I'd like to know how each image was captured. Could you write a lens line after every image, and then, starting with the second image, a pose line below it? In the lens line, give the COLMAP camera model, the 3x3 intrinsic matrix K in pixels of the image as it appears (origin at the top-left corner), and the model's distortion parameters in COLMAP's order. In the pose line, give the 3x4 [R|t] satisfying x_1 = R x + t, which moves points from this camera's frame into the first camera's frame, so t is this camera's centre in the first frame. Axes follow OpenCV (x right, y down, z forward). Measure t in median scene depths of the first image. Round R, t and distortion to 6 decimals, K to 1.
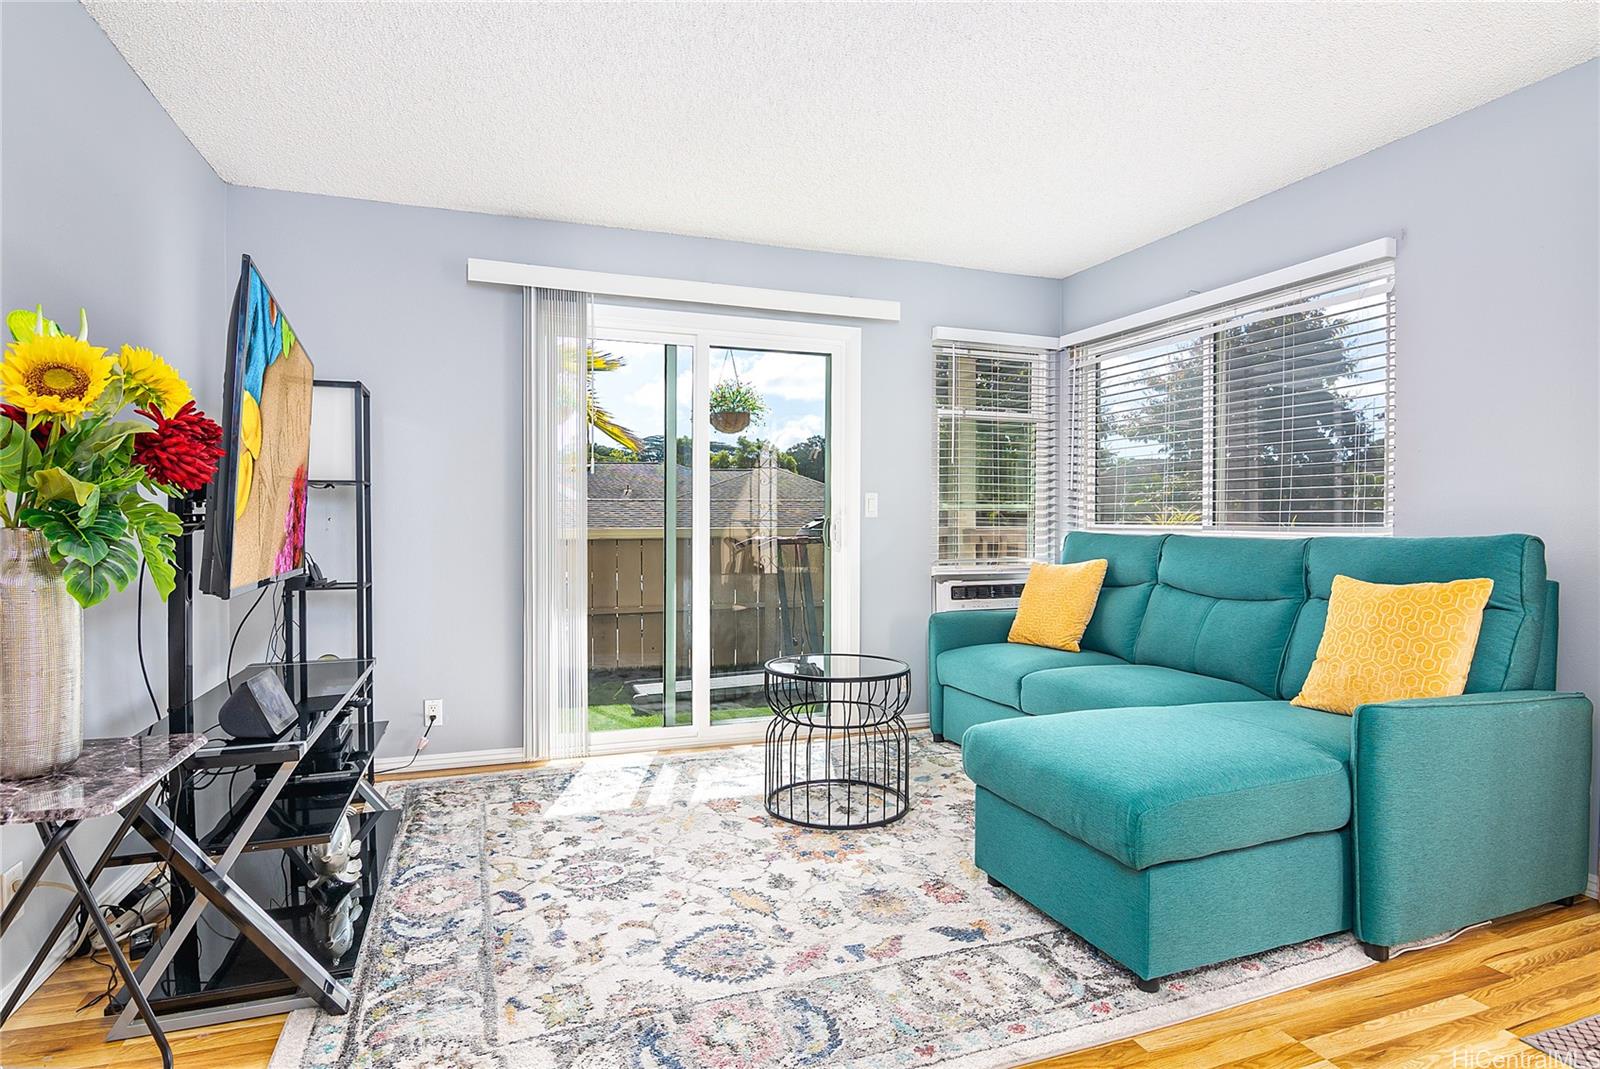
lens RADIAL K [[844.9, 0, 795.1], [0, 844.9, 526.5], [0, 0, 1]] dist [-0.015531, -0.003104]
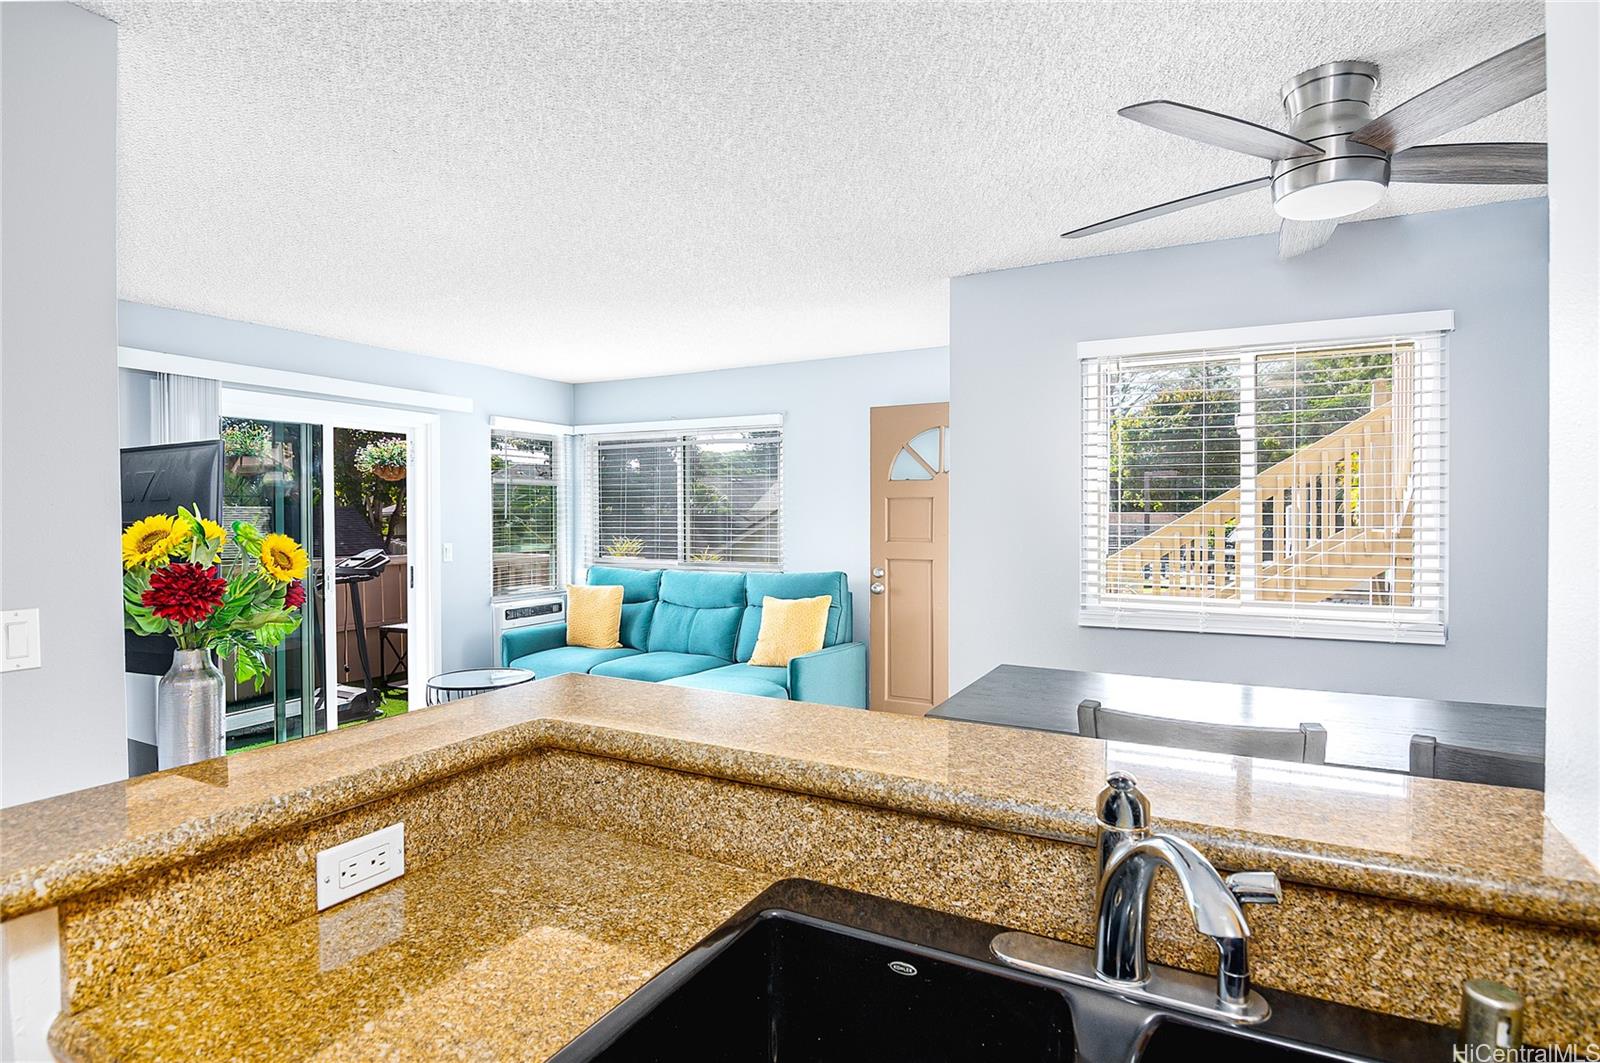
lens RADIAL K [[844.9, 0, 810.1], [0, 844.9, 520.6], [0, 0, 1]] dist [-0.015531, -0.003104]
pose [[0.729308, -0.011634, 0.684086, -0.491026], [0.007287, 0.999931, 0.009237, -0.105357], [-0.684146, -0.001752, 0.729343, -0.396782]]
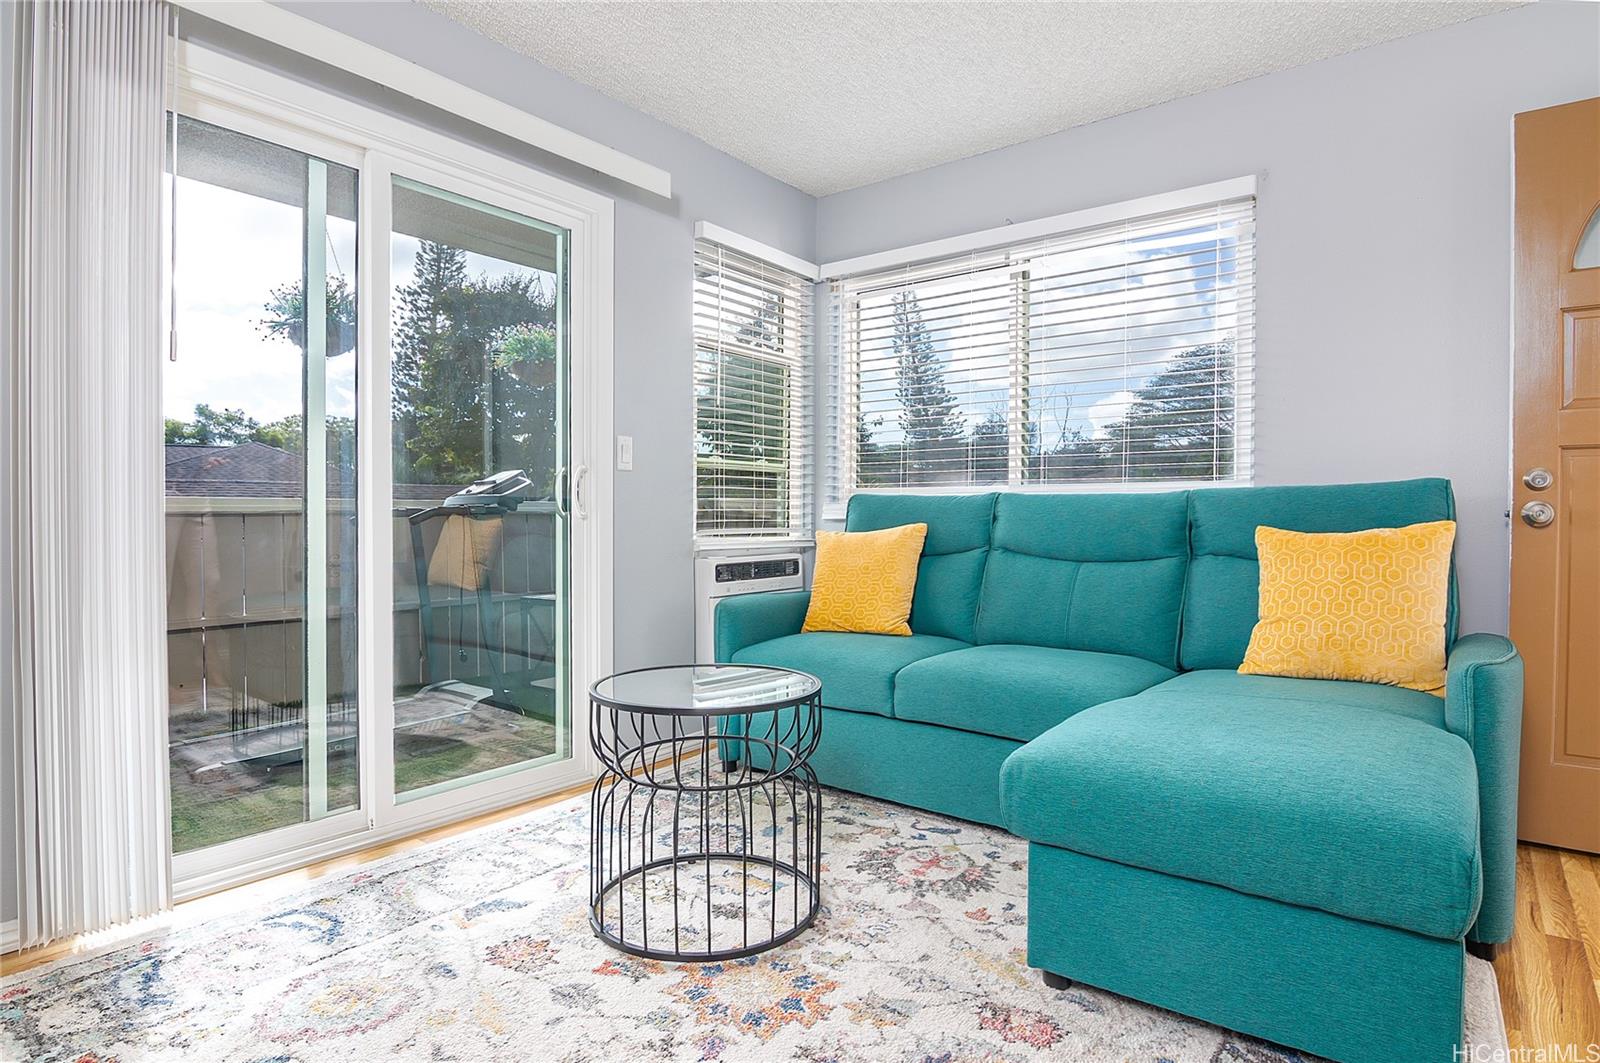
lens RADIAL K [[844.9, 0, 794.1], [0, 844.9, 531.1], [0, 0, 1]] dist [-0.015531, -0.003104]
pose [[0.841362, -0.010195, 0.540377, -0.223488], [0.004190, 0.999915, 0.012342, 0.040773], [-0.540456, -0.008120, 0.841333, 0.415361]]
